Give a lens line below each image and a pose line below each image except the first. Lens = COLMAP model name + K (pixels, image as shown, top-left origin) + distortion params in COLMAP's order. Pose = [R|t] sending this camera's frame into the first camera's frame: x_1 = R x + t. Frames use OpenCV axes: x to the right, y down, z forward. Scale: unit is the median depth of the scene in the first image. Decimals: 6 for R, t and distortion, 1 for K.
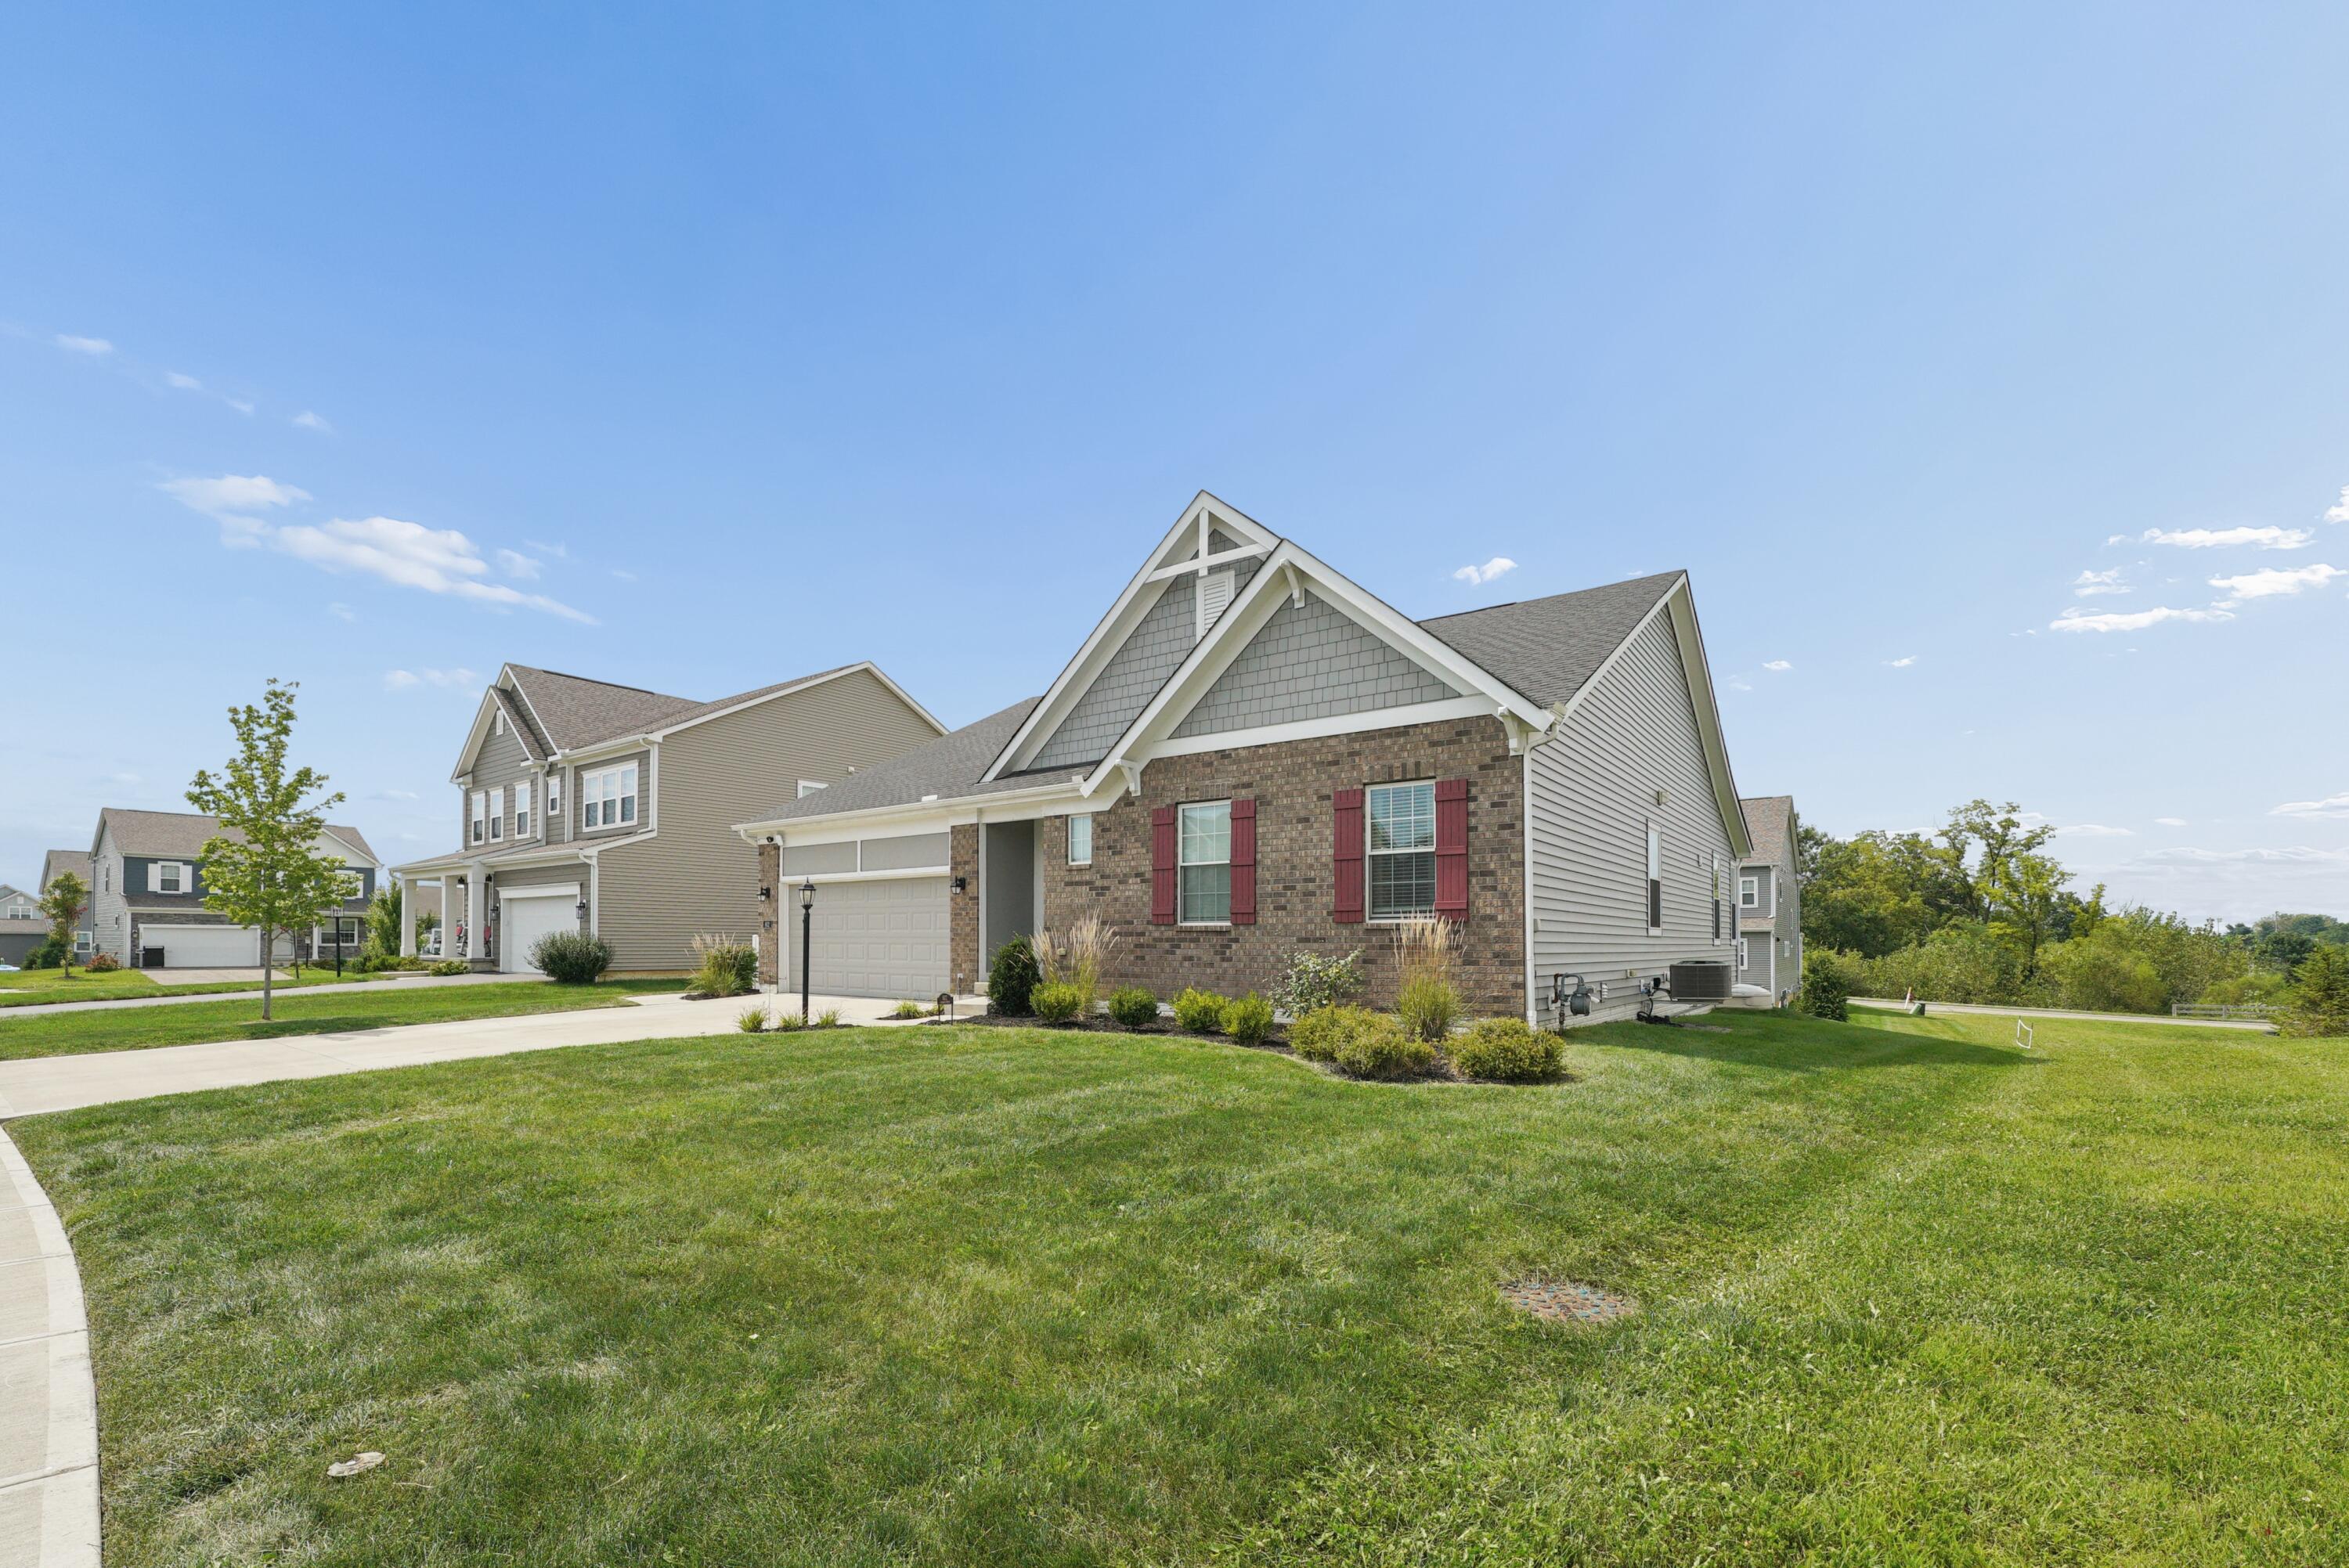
lens RADIAL K [[982.3, 0, 1174.5], [0, 982.3, 784.0], [0, 0, 1]] dist [-0.000684, -0.000152]
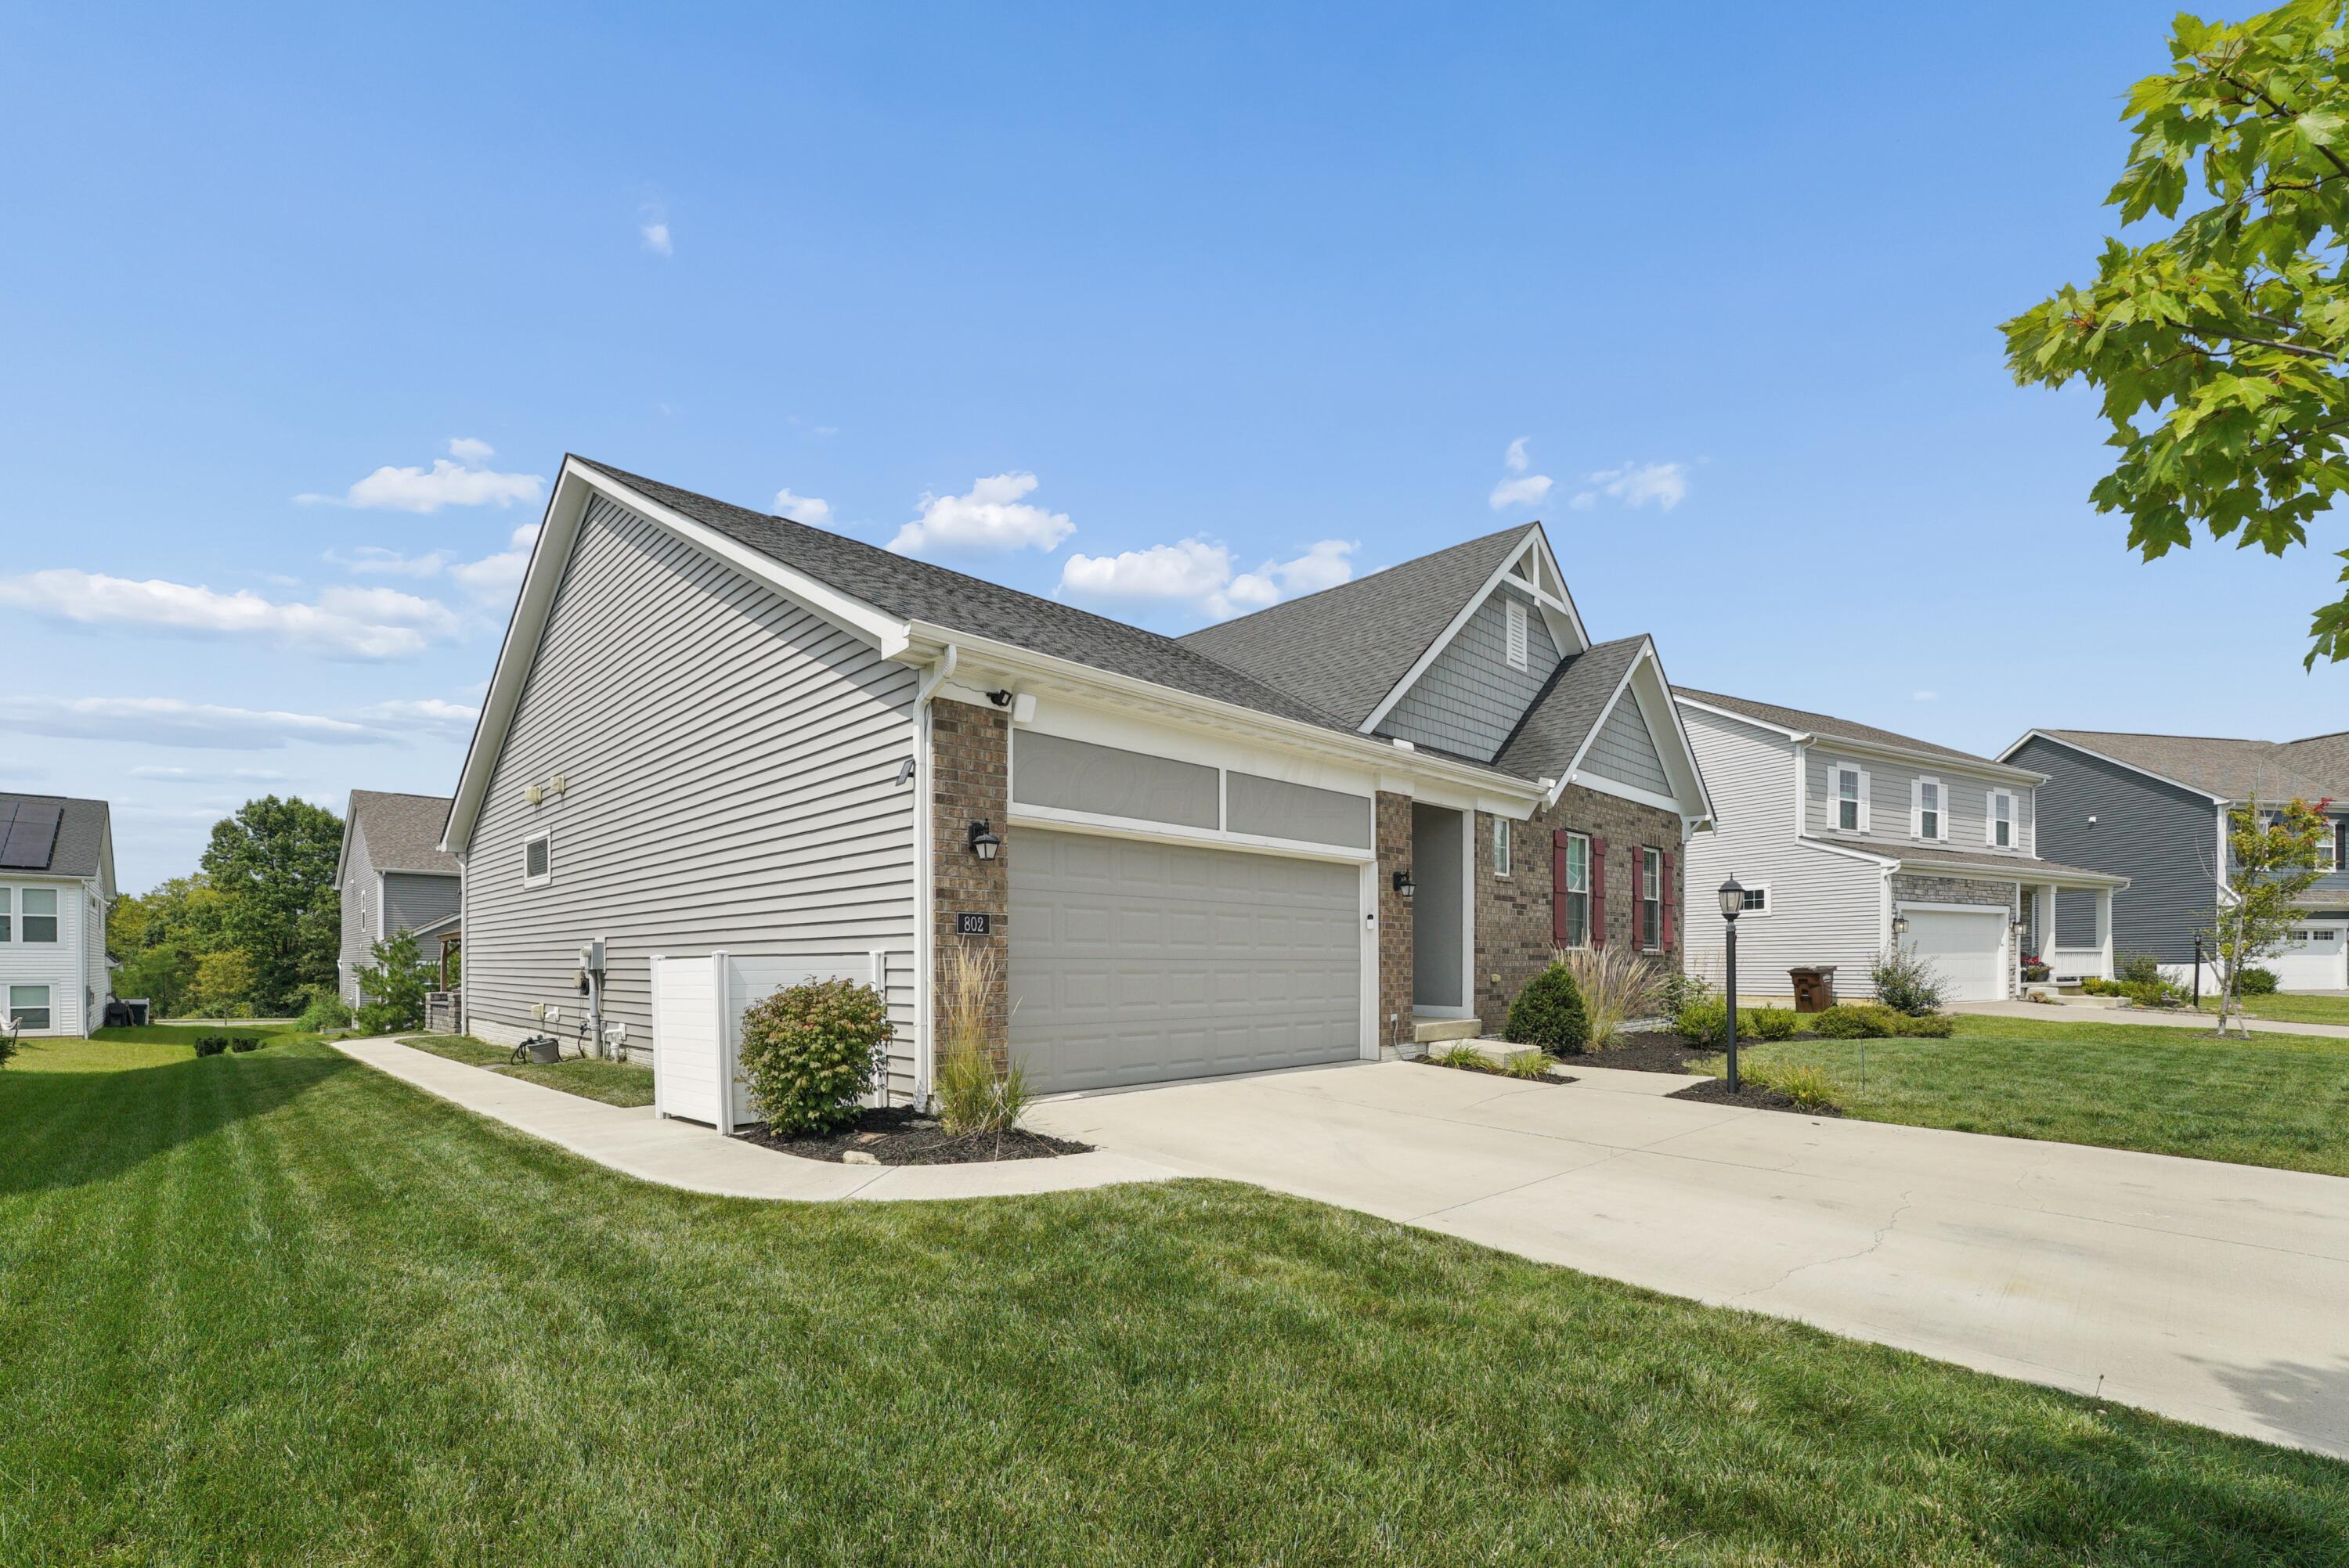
lens RADIAL K [[1029.9, 0, 1174.5], [0, 1029.9, 784.0], [0, 0, 1]] dist [-0.000140, -0.000039]
pose [[0.165840, 0.168425, 0.971664, -0.843884], [-0.156418, 0.977327, -0.142709, 0.145435], [-0.973669, -0.128318, 0.188425, 0.927434]]
